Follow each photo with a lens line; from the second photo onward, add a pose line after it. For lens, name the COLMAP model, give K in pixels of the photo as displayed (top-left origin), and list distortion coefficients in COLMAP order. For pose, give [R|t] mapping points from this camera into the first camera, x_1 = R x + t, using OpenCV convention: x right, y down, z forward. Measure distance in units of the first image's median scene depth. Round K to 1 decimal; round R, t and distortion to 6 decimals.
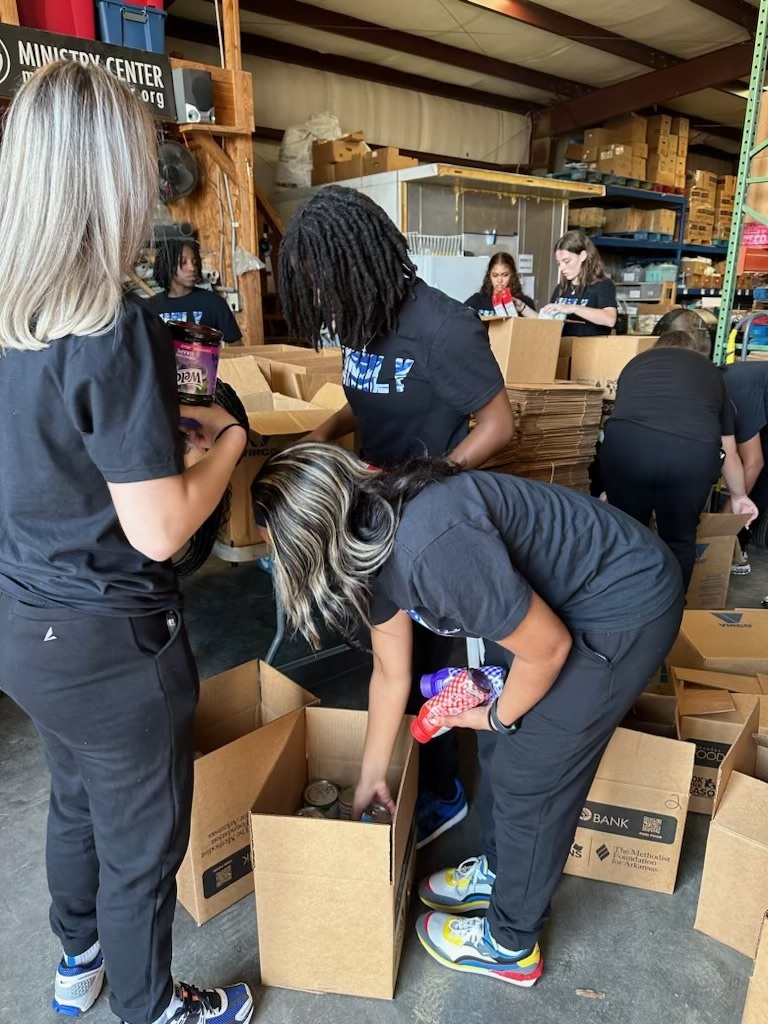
lens RADIAL K [[714.2, 0, 382.1], [0, 714.2, 513.6], [0, 0, 1]] dist [0.008009, -0.013362]
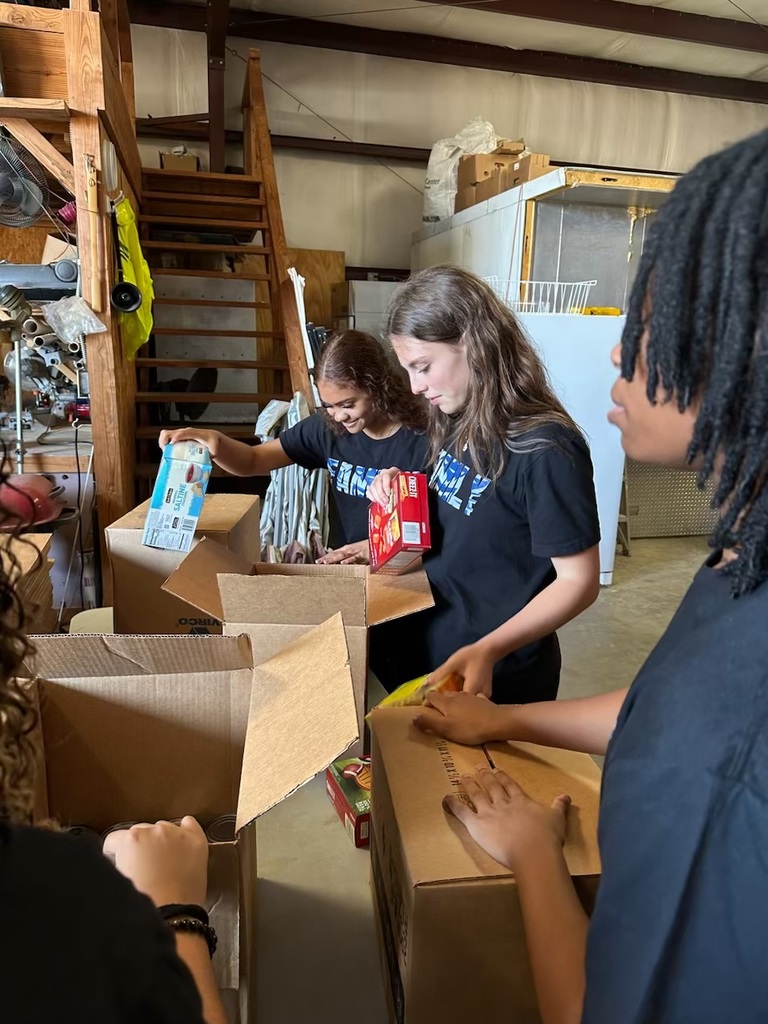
lens RADIAL K [[714.2, 0, 383.3], [0, 714.2, 522.1], [0, 0, 1]] dist [0.008009, -0.013362]
pose [[0.905306, 0.132839, -0.403453, 0.181123], [-0.153899, 0.987883, -0.020066, -0.119292], [0.395899, 0.080257, 0.914780, 0.317159]]
